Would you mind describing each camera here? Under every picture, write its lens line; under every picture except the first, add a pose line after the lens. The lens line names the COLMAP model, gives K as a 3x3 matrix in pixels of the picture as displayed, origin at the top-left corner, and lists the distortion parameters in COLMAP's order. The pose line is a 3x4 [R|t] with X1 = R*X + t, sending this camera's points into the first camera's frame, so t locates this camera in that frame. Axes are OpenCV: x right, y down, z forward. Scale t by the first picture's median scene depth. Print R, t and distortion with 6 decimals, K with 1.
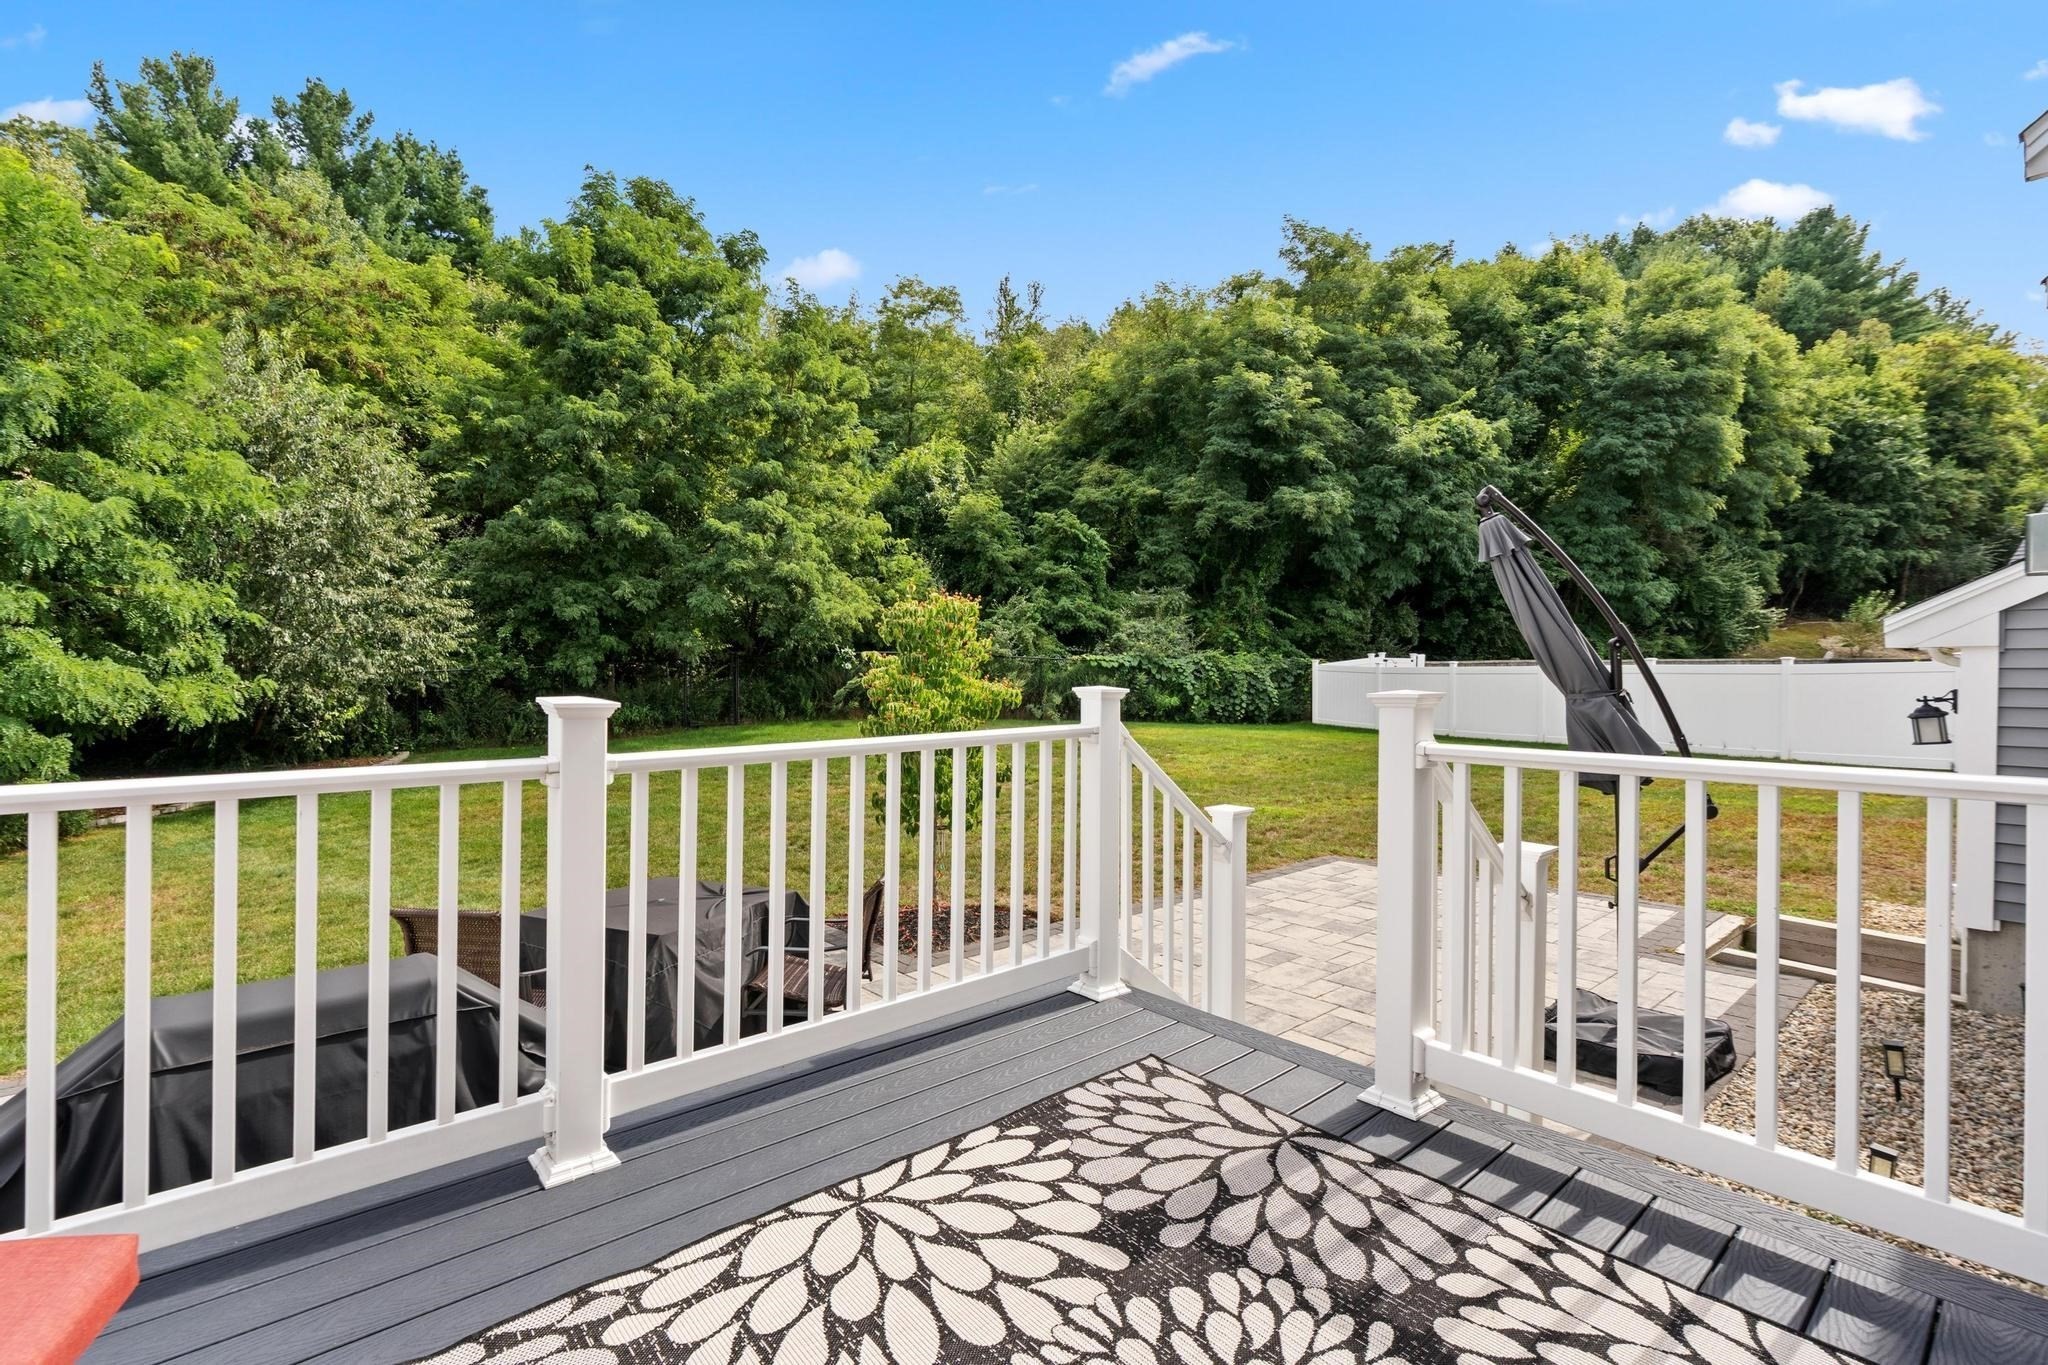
lens RADIAL K [[927.9, 0, 1023.9], [0, 927.9, 699.6], [0, 0, 1]] dist [-0.013353, 0.003969]
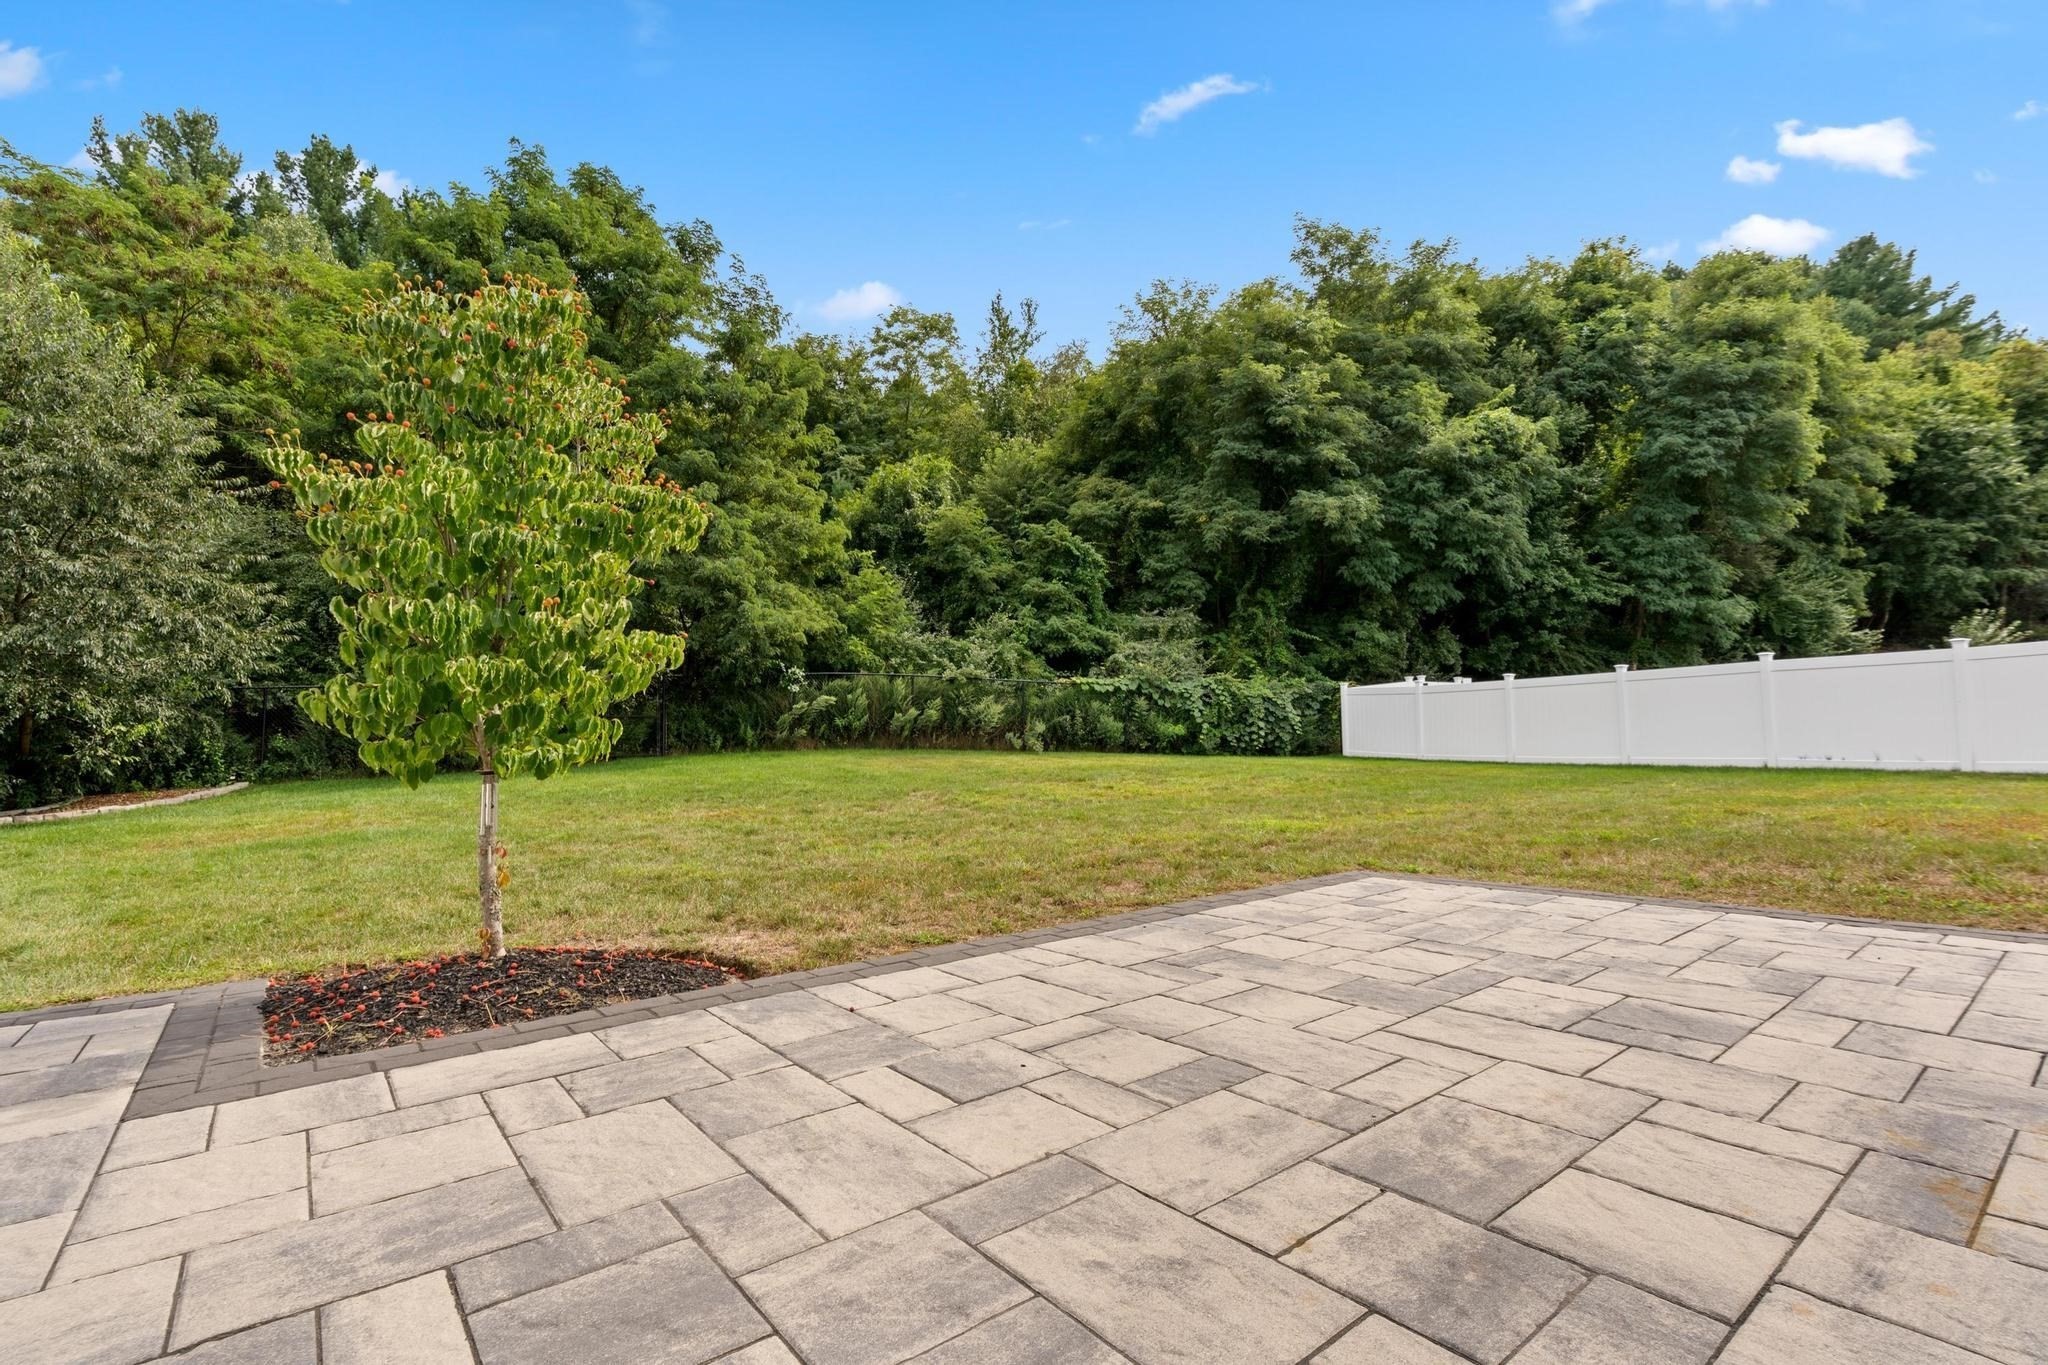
lens RADIAL K [[927.9, 0, 1021.8], [0, 927.9, 690.2], [0, 0, 1]] dist [-0.013353, 0.003969]
pose [[0.999291, -0.011275, -0.035928, 0.041290], [0.008334, 0.996681, -0.080981, 0.029483], [0.036721, 0.080625, 0.996068, 0.117566]]
